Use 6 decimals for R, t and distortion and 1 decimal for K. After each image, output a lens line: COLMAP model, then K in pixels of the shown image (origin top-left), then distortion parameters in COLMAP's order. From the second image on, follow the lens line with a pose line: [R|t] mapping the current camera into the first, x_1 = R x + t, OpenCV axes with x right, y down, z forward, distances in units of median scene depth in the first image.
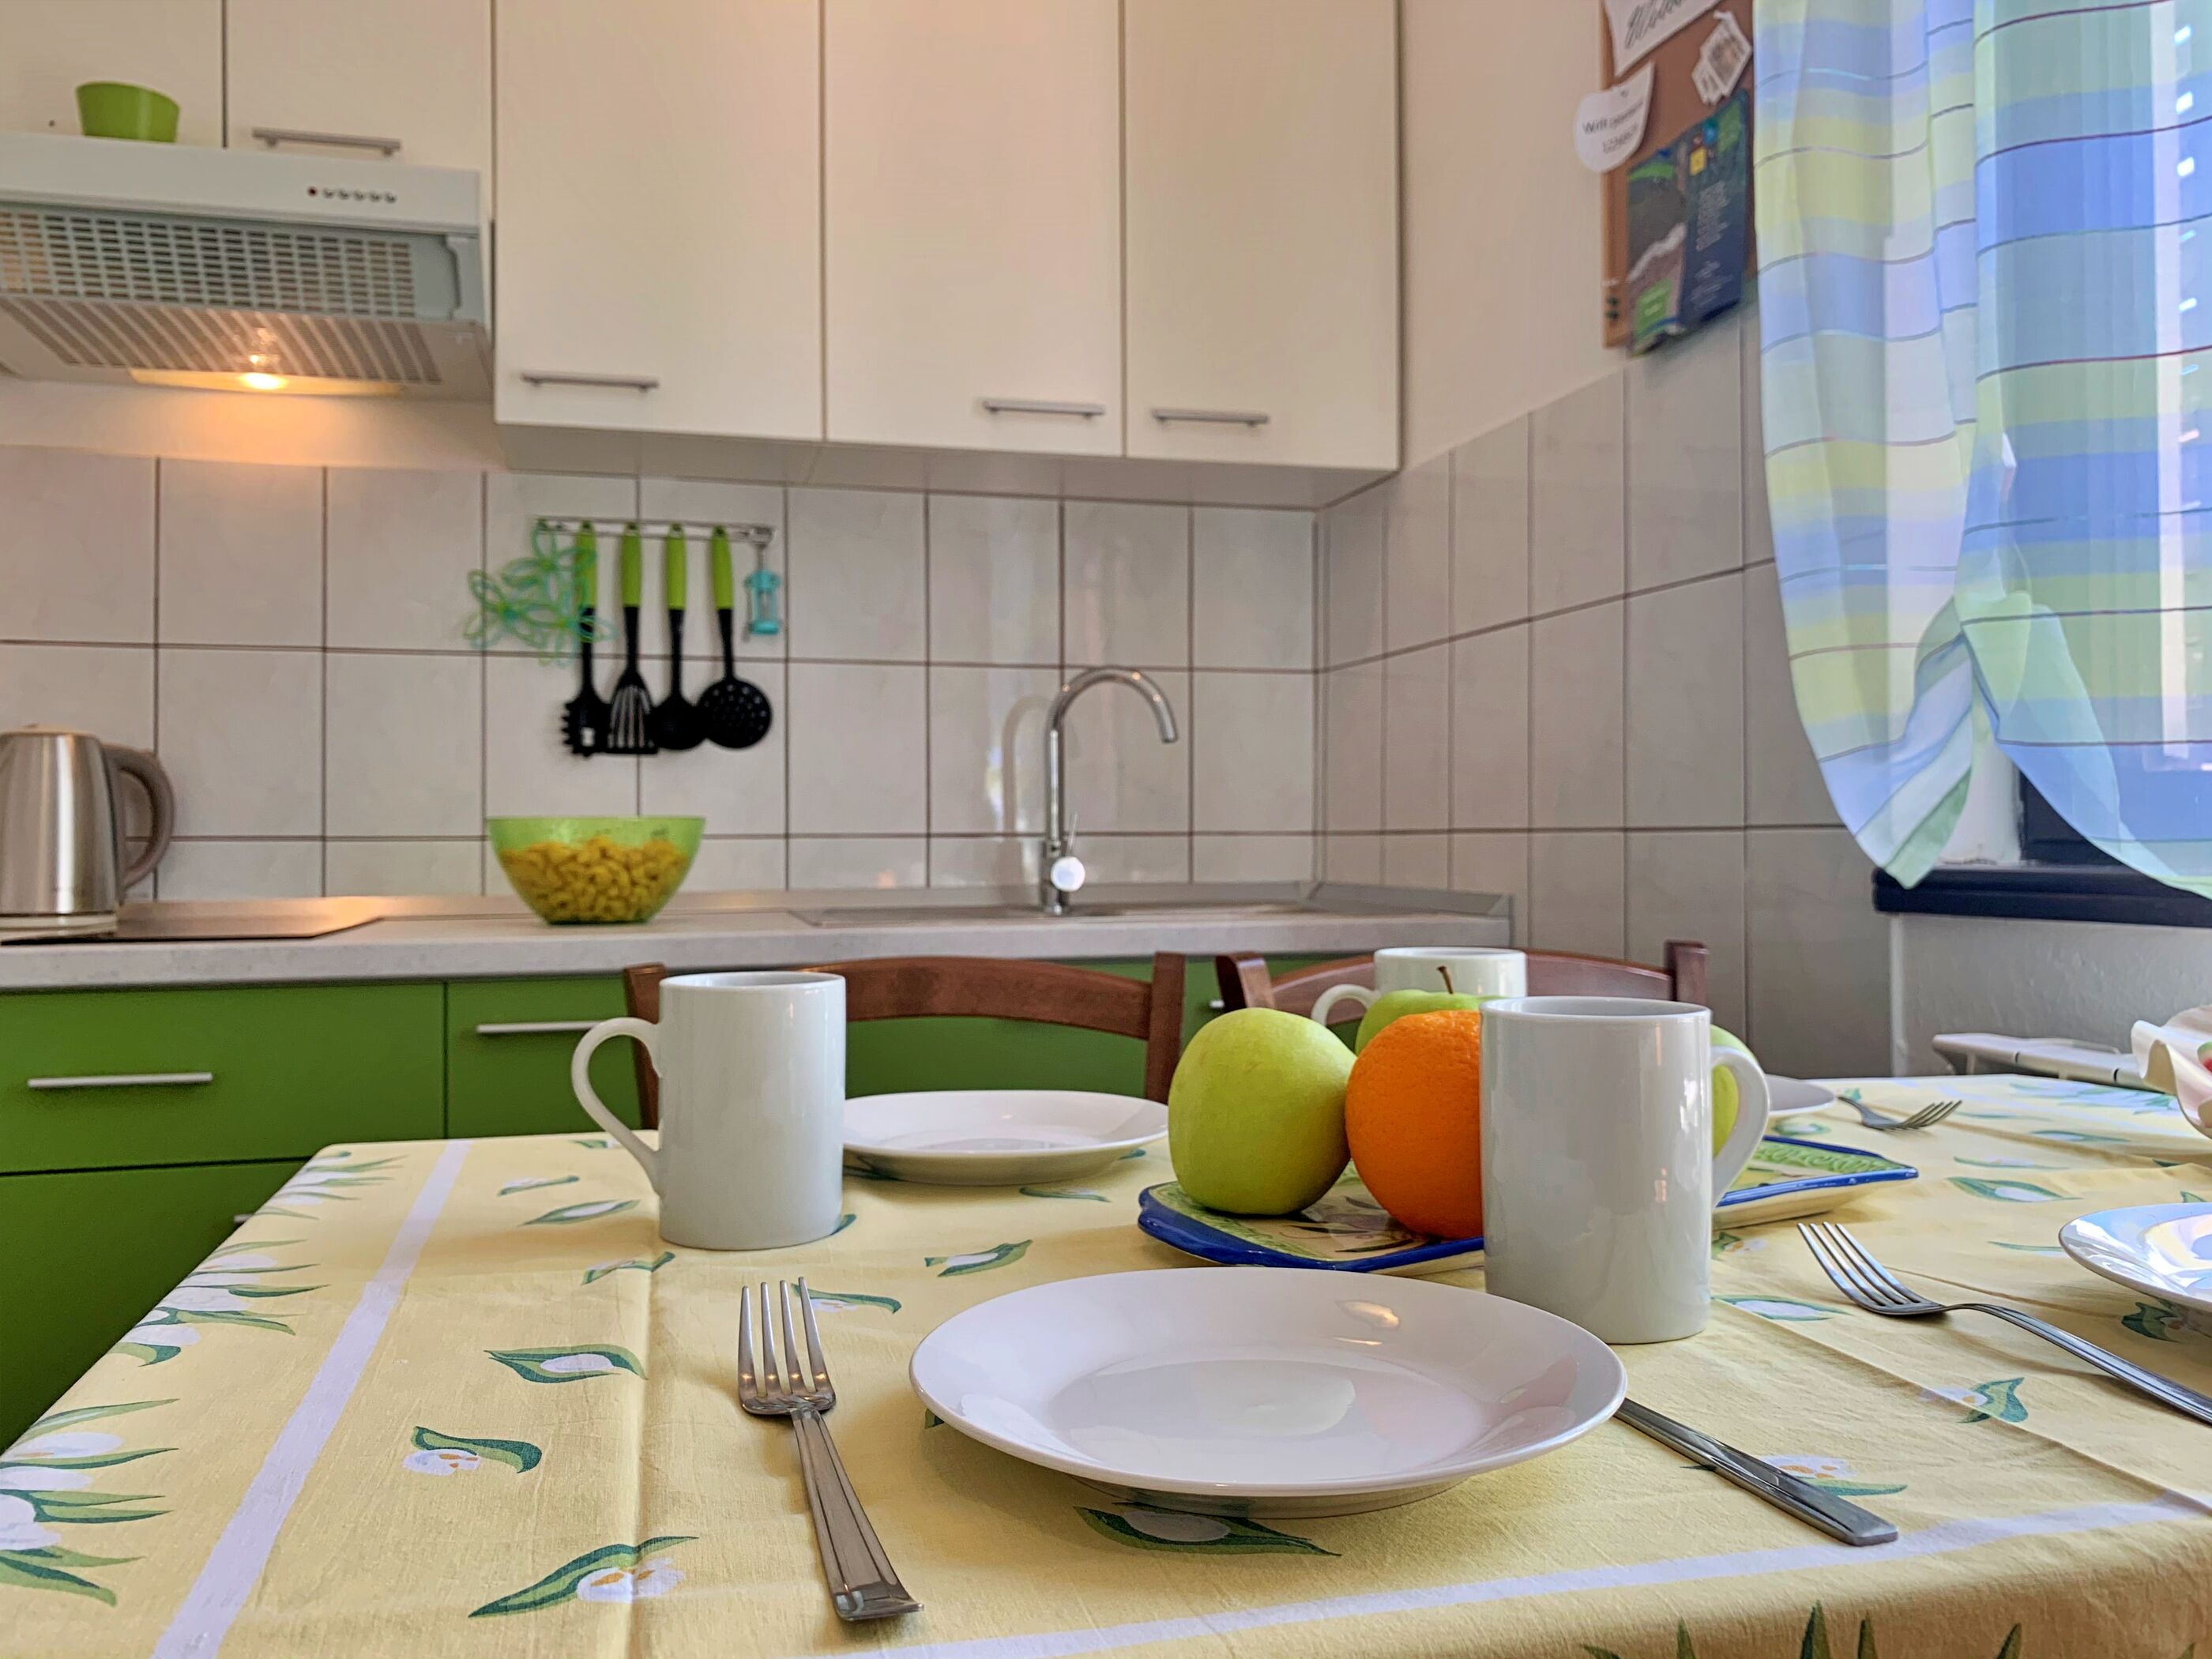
lens RADIAL K [[1716.8, 0, 1118.2], [0, 1716.8, 811.0], [0, 0, 1]] dist [0.033231, -0.040232]
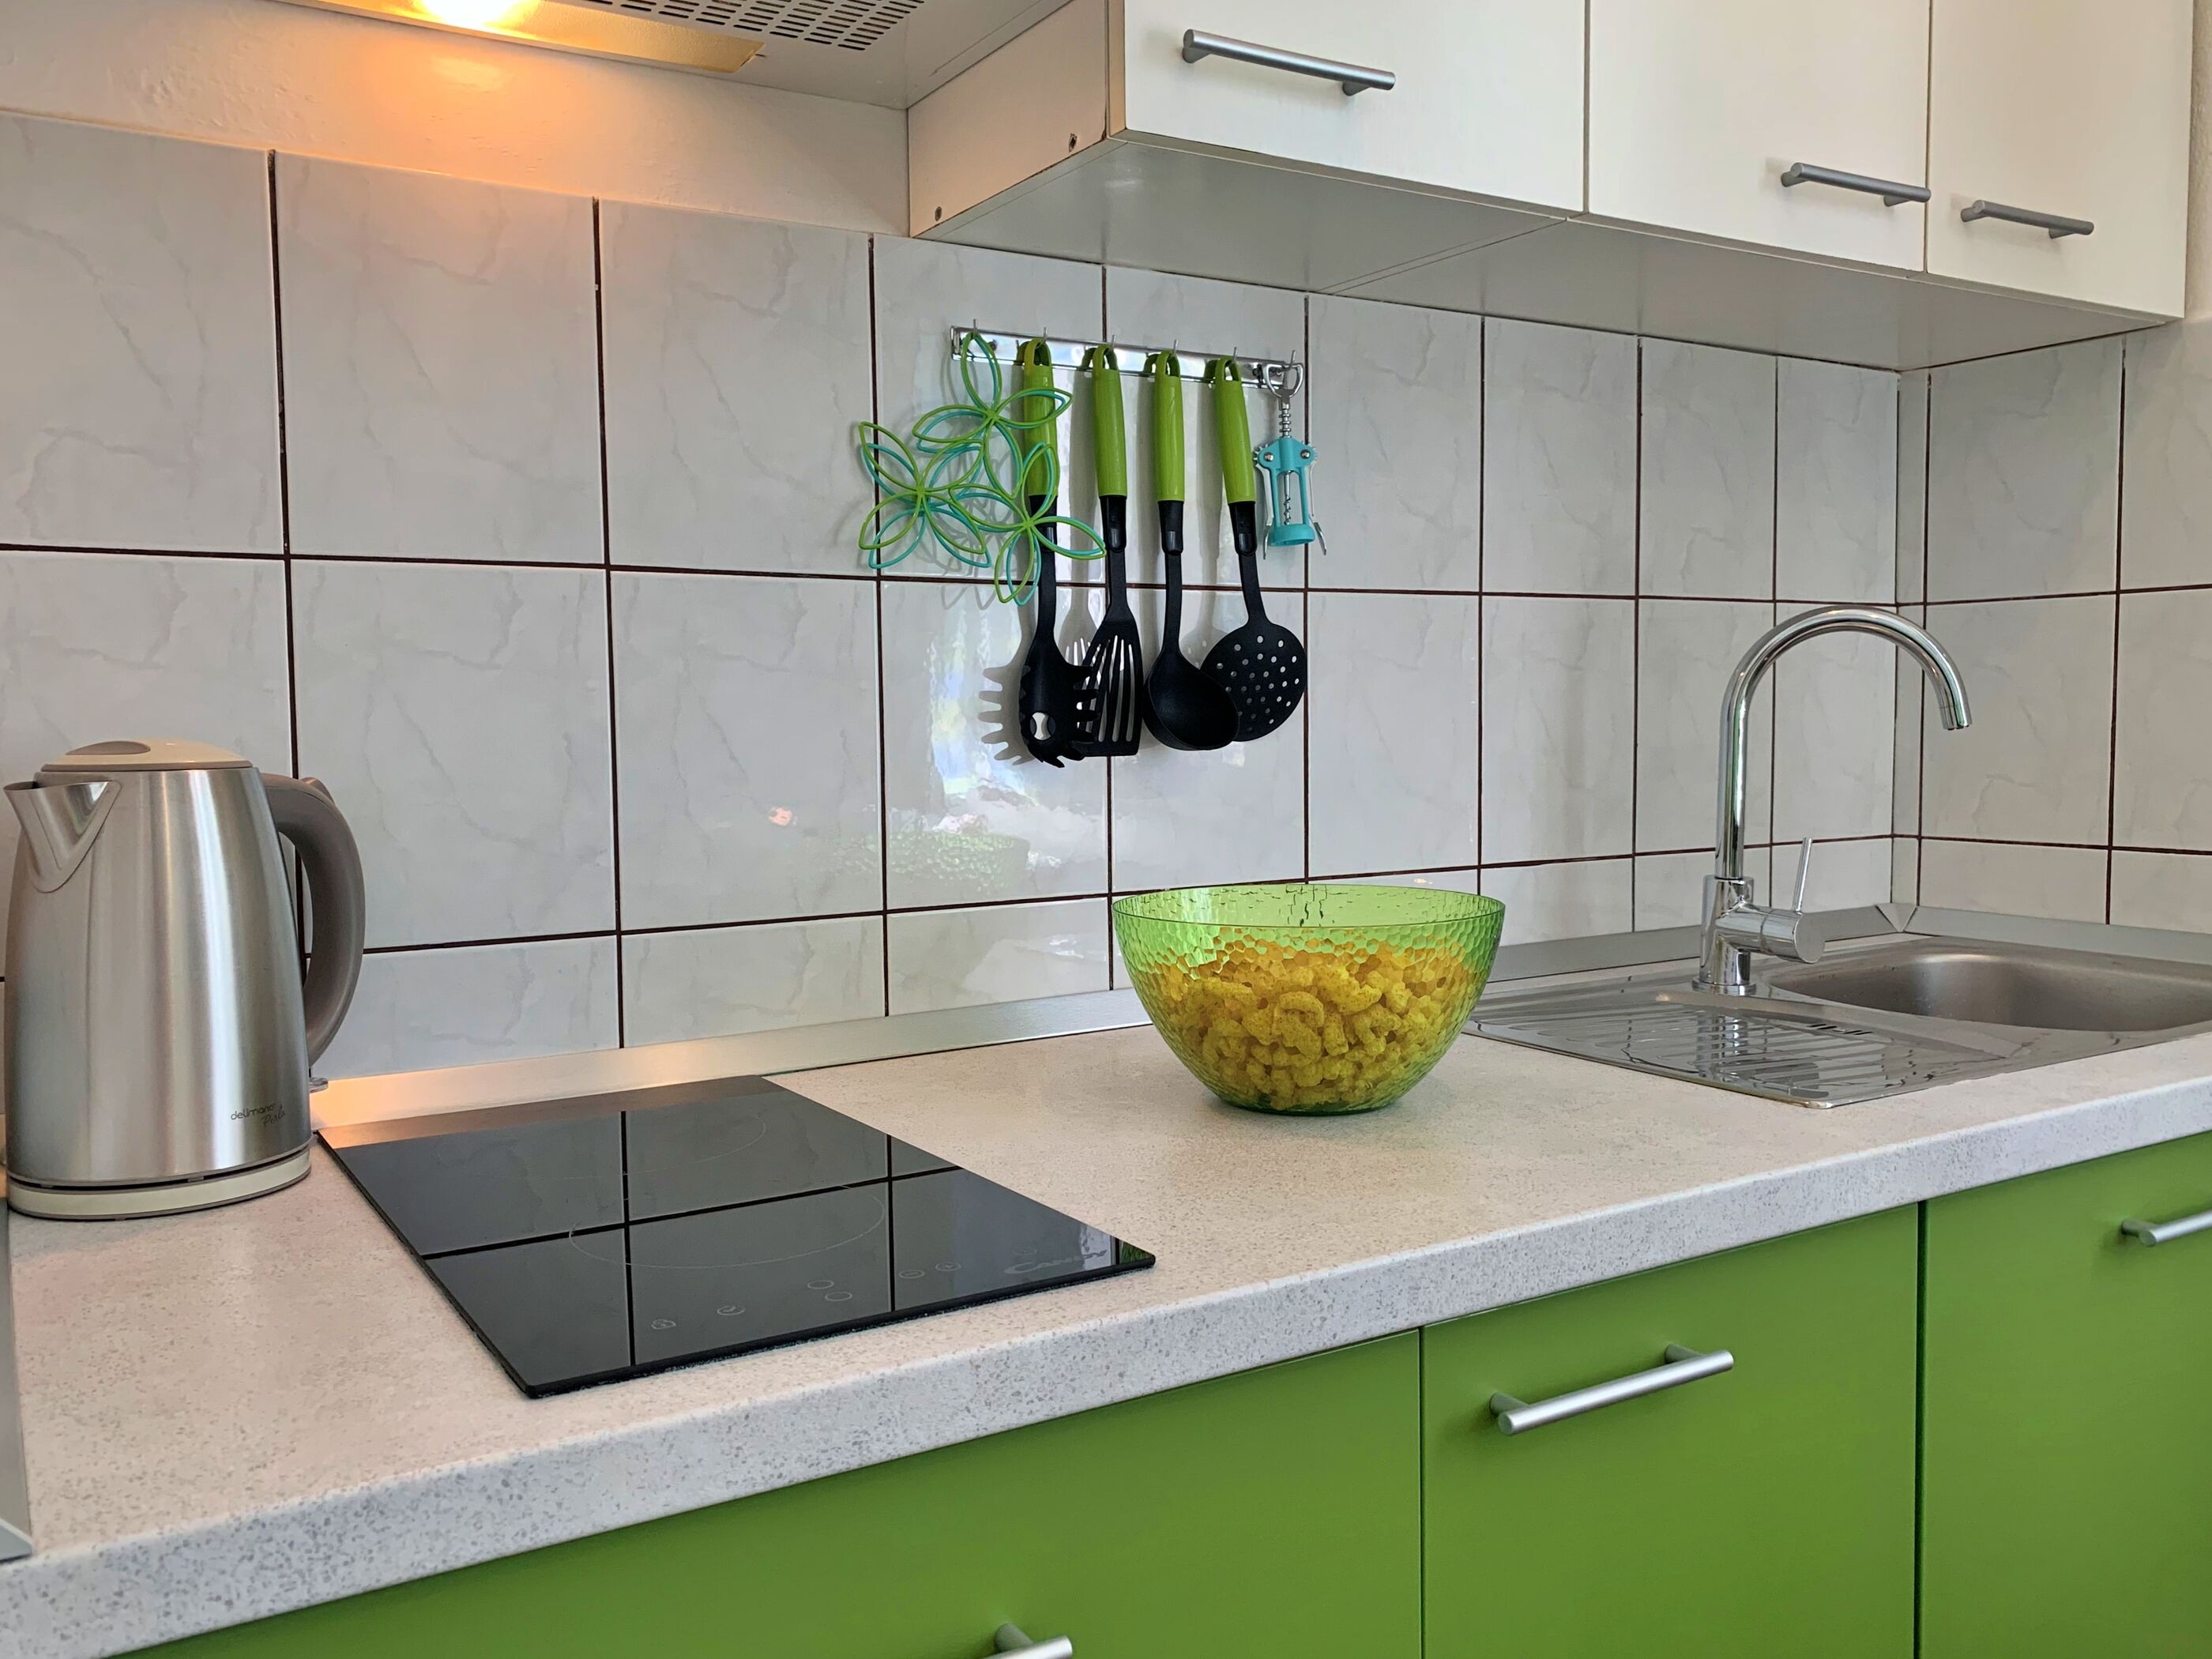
lens RADIAL K [[1818.7, 0, 1121.0], [0, 1818.7, 824.8], [0, 0, 1]] dist [0.042553, -0.028299]
pose [[0.958384, -0.024870, 0.284398, -0.570702], [0.002959, 0.997010, 0.077217, -0.071799], [-0.285468, -0.073162, 0.955592, 0.526022]]
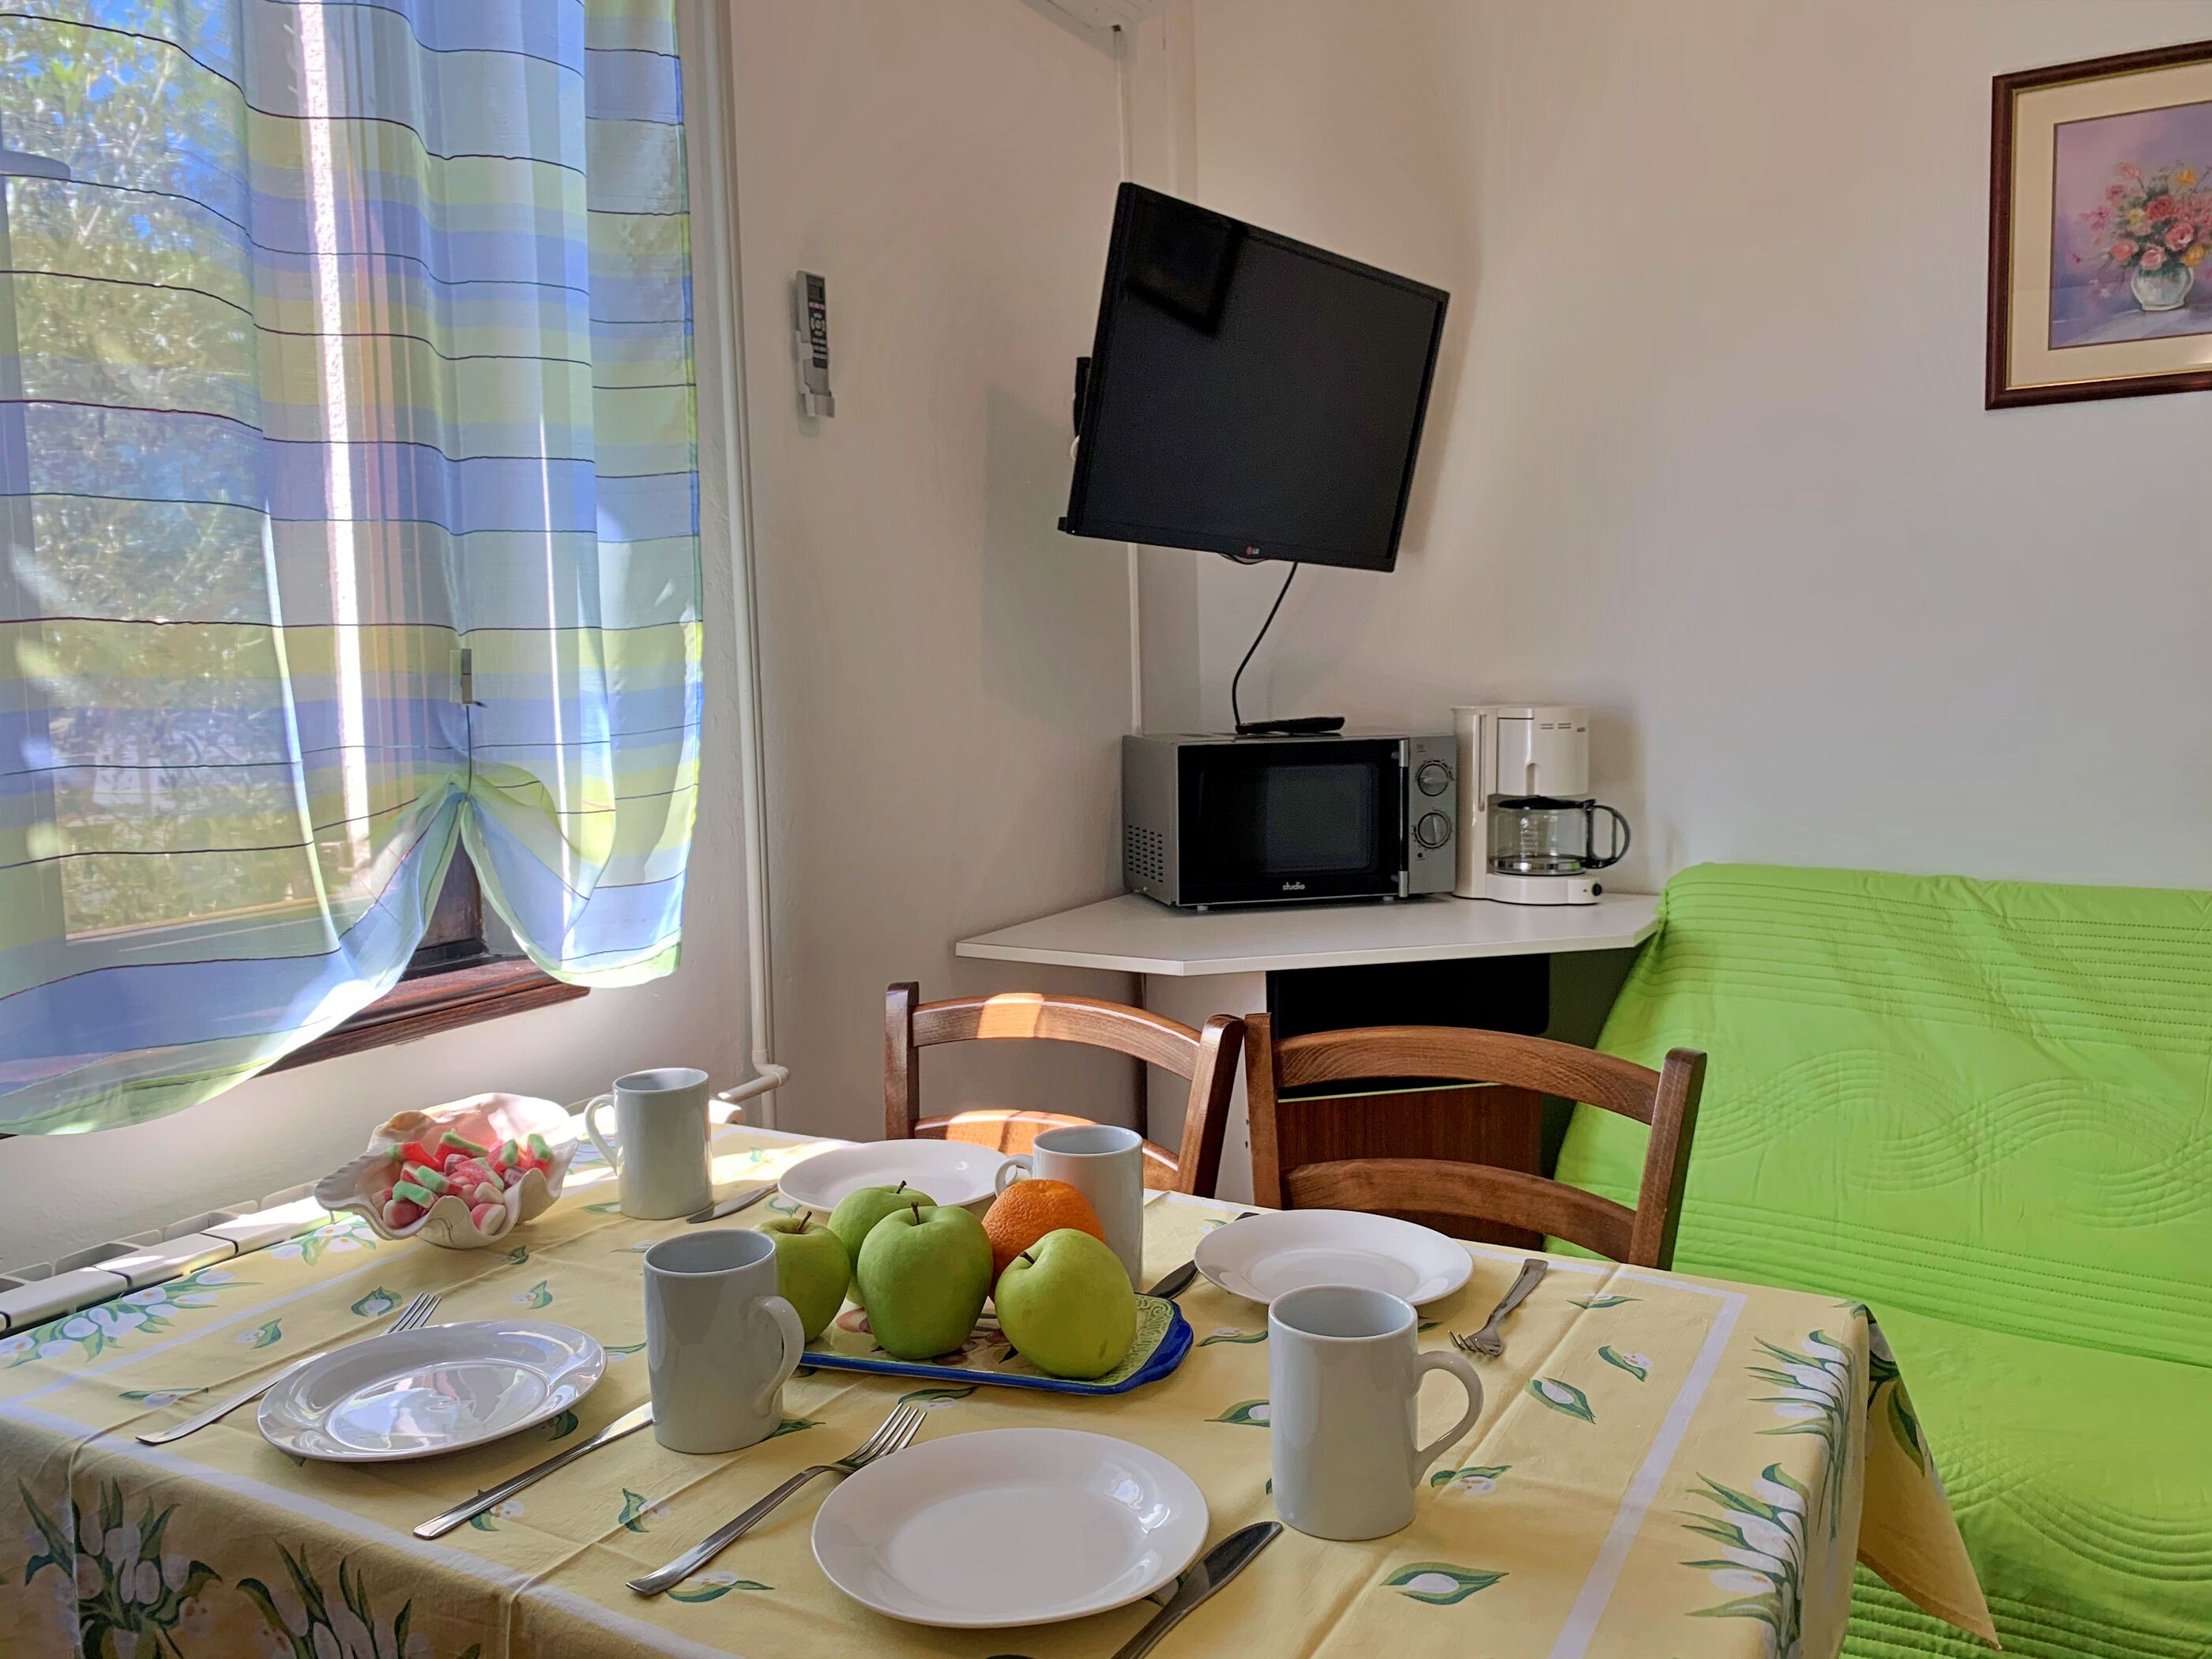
lens RADIAL K [[1716.8, 0, 1090.4], [0, 1716.8, 837.4], [0, 0, 1]] dist [0.033231, -0.040232]
pose [[-0.706401, -0.053609, 0.705779, -0.343747], [0.010654, 0.996209, 0.086333, -0.127338], [-0.707732, 0.068506, -0.703152, 0.724764]]
